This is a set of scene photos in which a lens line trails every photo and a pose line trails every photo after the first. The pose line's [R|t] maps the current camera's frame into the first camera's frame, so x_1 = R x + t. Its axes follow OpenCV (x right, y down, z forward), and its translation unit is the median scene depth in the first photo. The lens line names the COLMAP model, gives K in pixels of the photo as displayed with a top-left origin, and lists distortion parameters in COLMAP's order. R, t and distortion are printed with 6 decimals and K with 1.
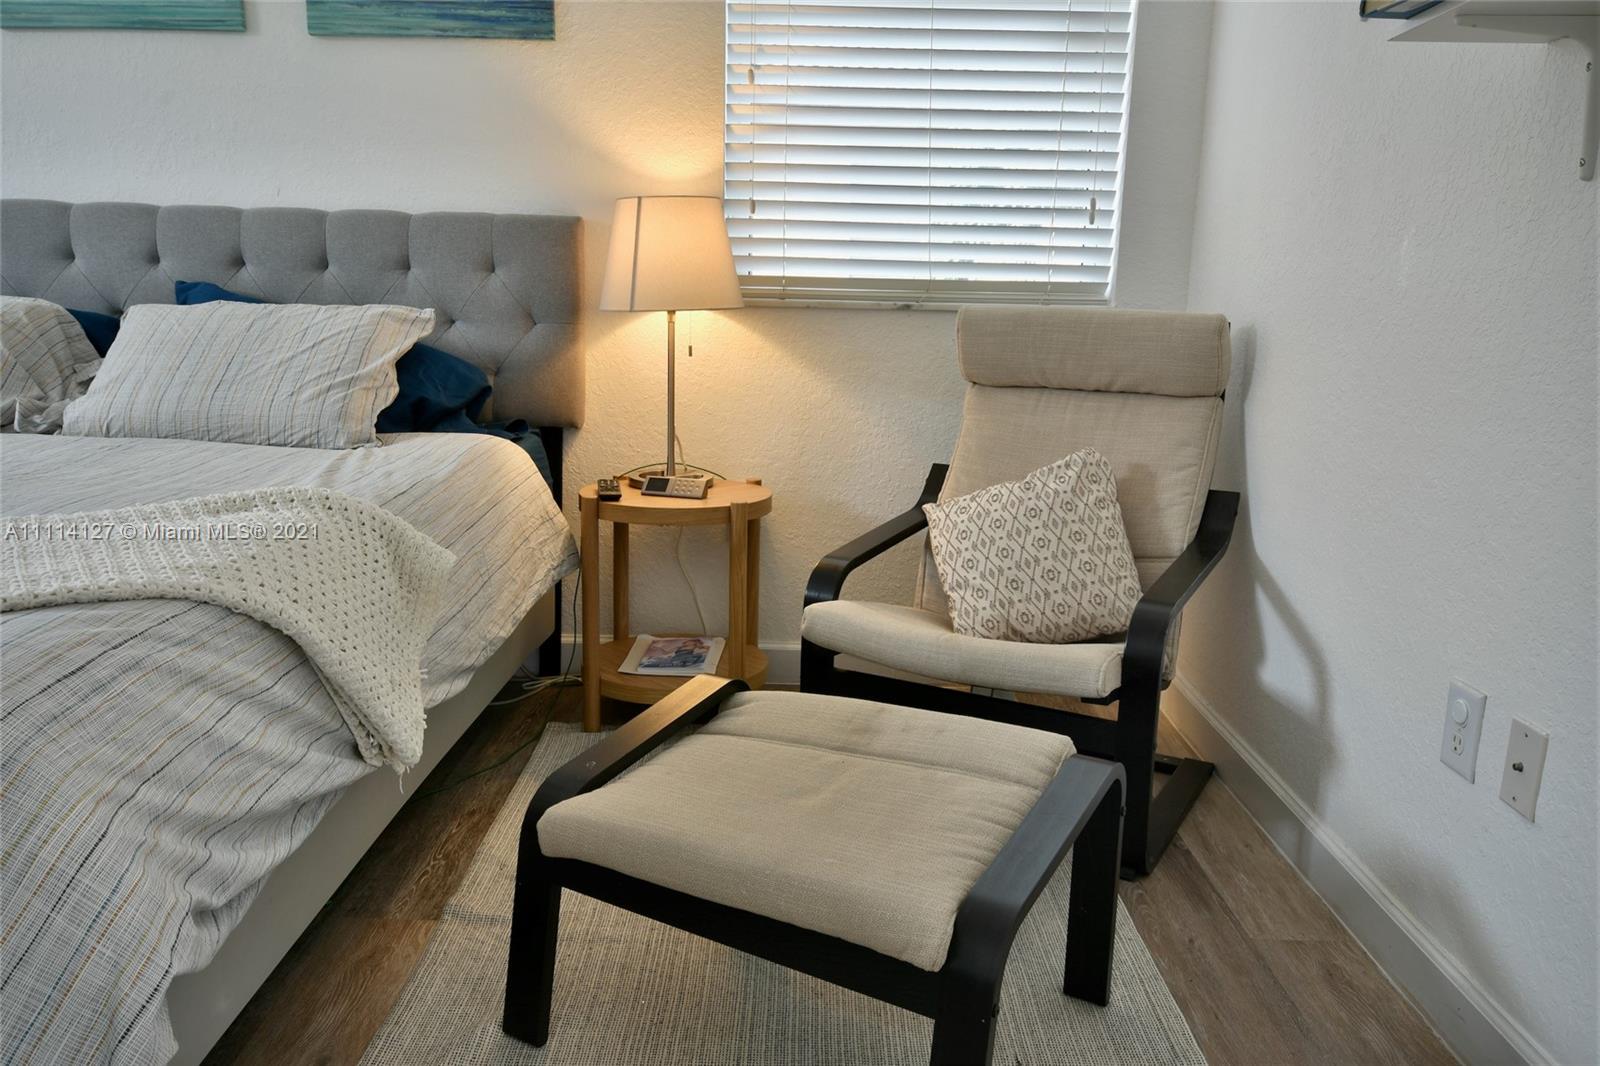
lens RADIAL K [[1197.3, 0, 794.4], [0, 1197.3, 543.6], [0, 0, 1]] dist [-0.006820, 0.054934]
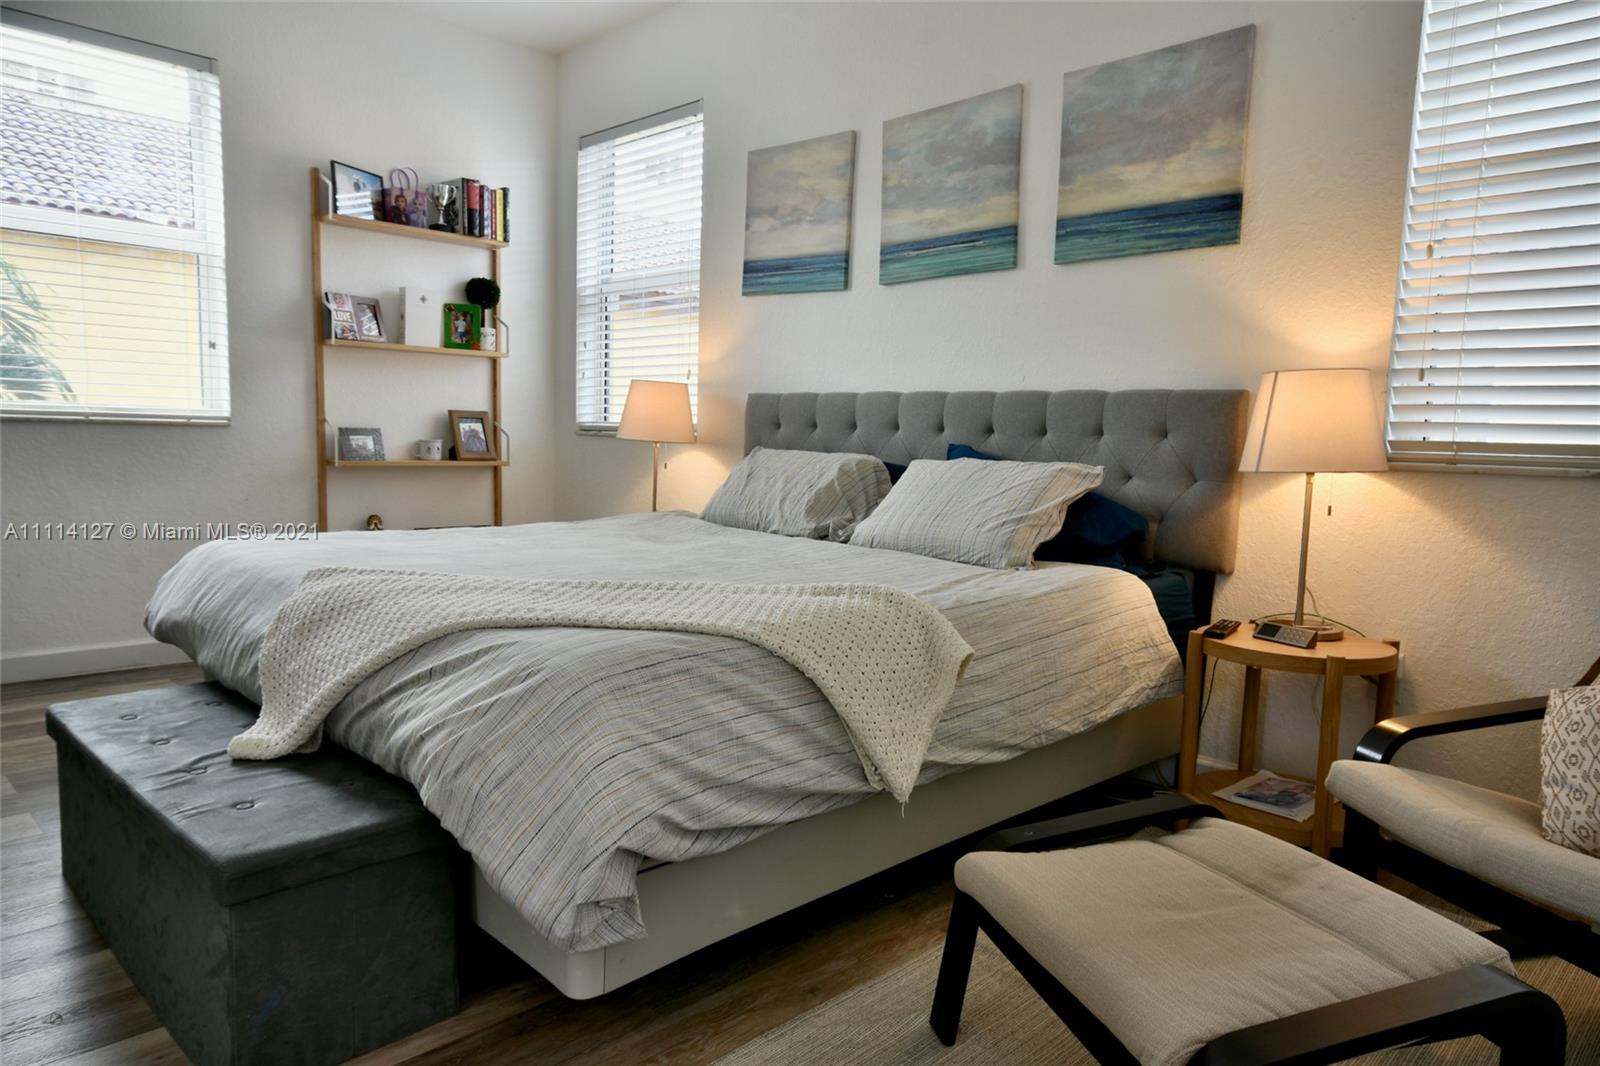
lens RADIAL K [[1046.0, 0, 799.8], [0, 1046.0, 539.4], [0, 0, 1]] dist [0.000352, 0.028262]
pose [[0.712153, 0.069390, -0.698587, 0.261292], [-0.155990, 0.985868, -0.061094, -0.006513], [0.684475, 0.152480, 0.712913, 0.023618]]
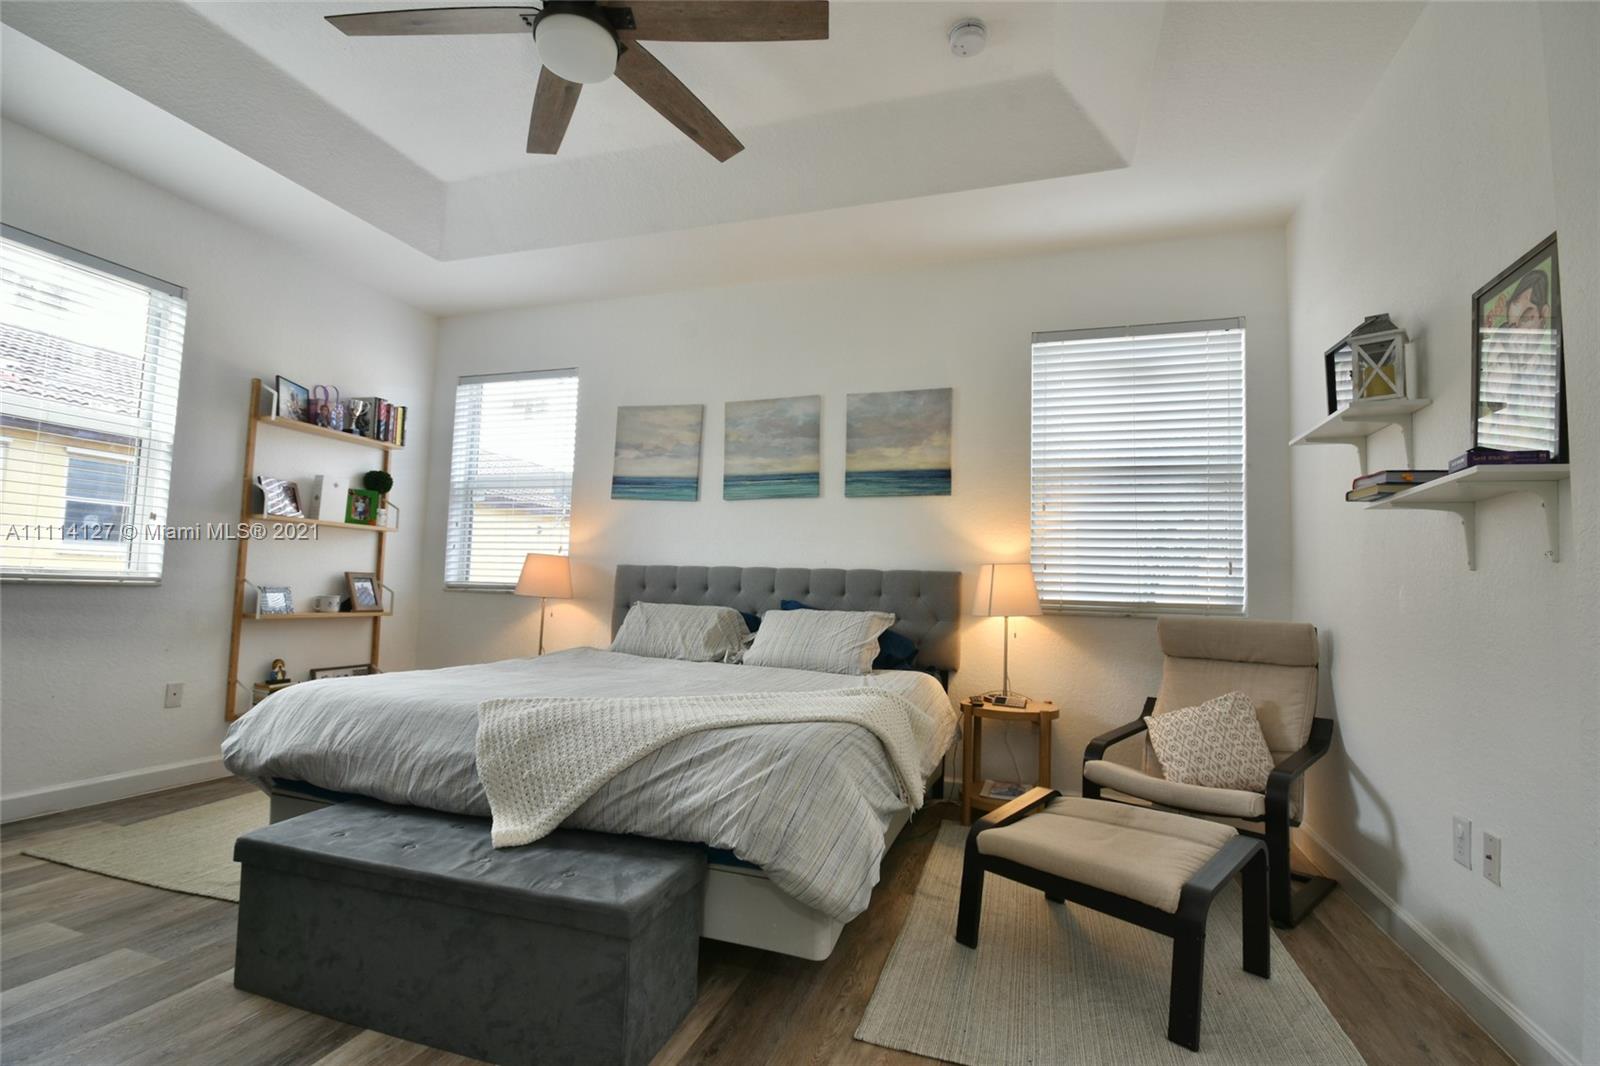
lens RADIAL K [[731.3, 0, 799.3], [0, 731.3, 542.4], [0, 0, 1]] dist [-0.003509, -0.000600]
pose [[0.952813, -0.013998, -0.303236, -0.065367], [-0.070870, 0.961074, -0.267048, 0.053701], [0.295171, 0.275937, 0.914731, -0.344317]]
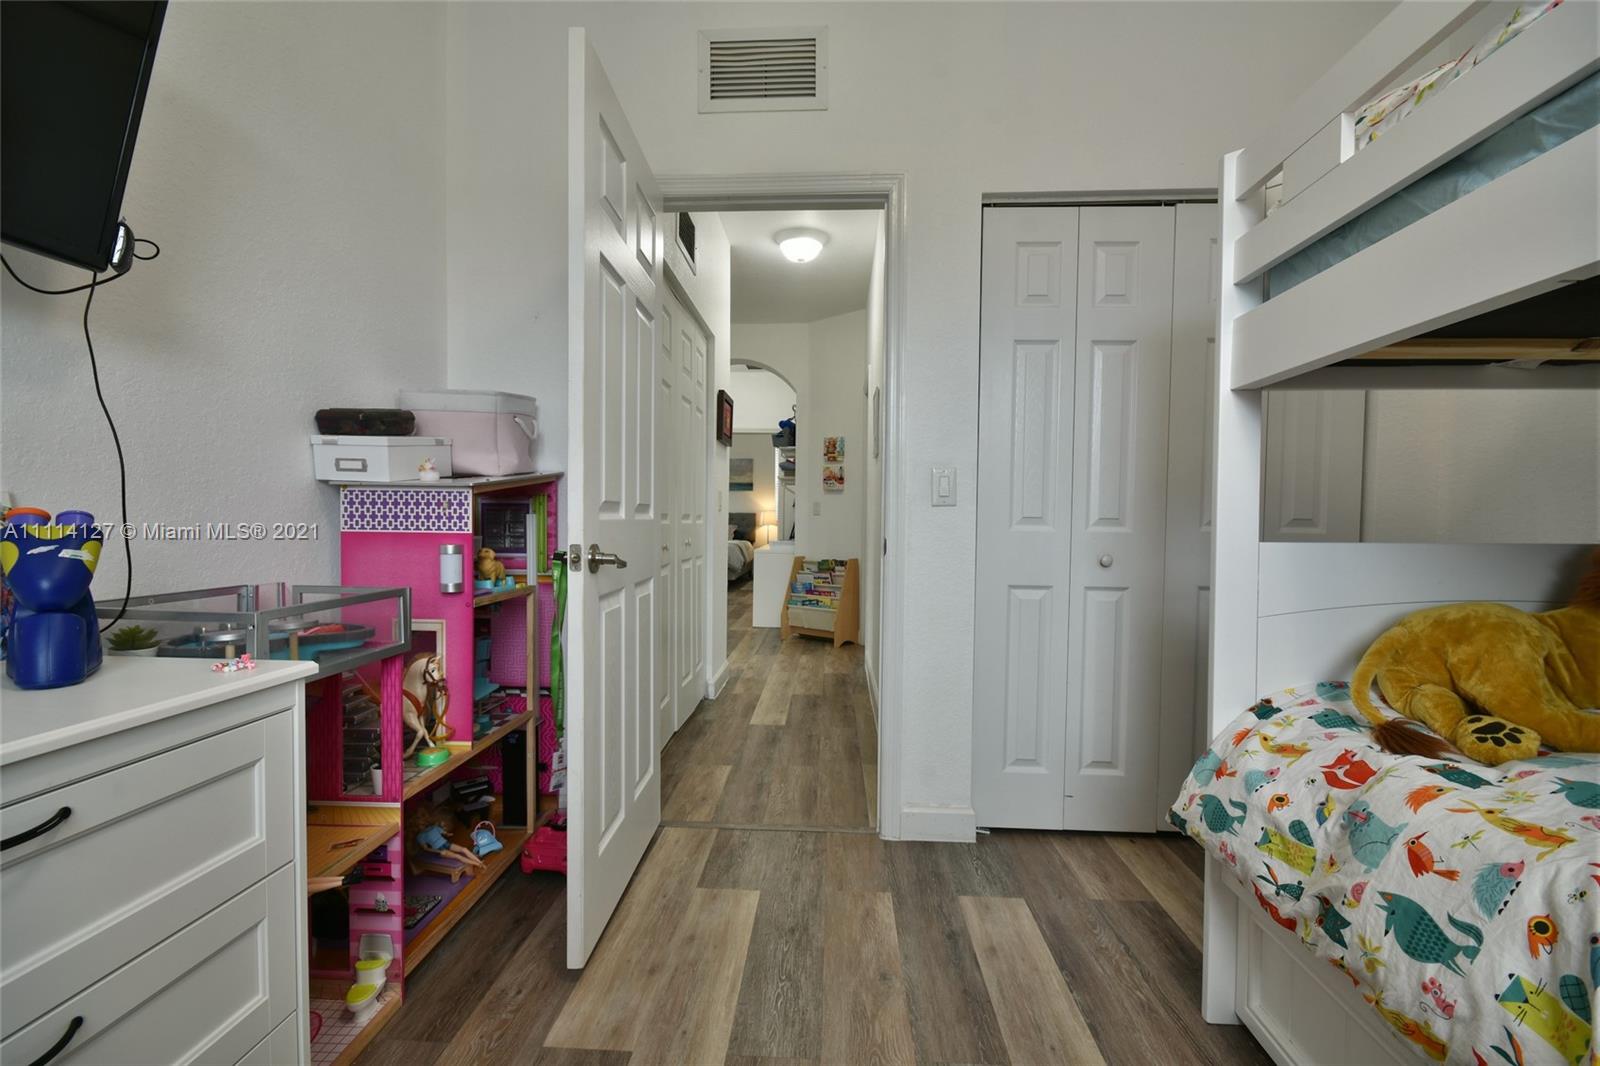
lens RADIAL K [[731.3, 0, 799.3], [0, 731.3, 542.4], [0, 0, 1]] dist [-0.003509, -0.000600]
pose [[0.998925, -0.016006, -0.043495, 0.336712], [0.008250, 0.984895, -0.172956, 0.818986], [0.045606, 0.172411, 0.983969, -4.034913]]
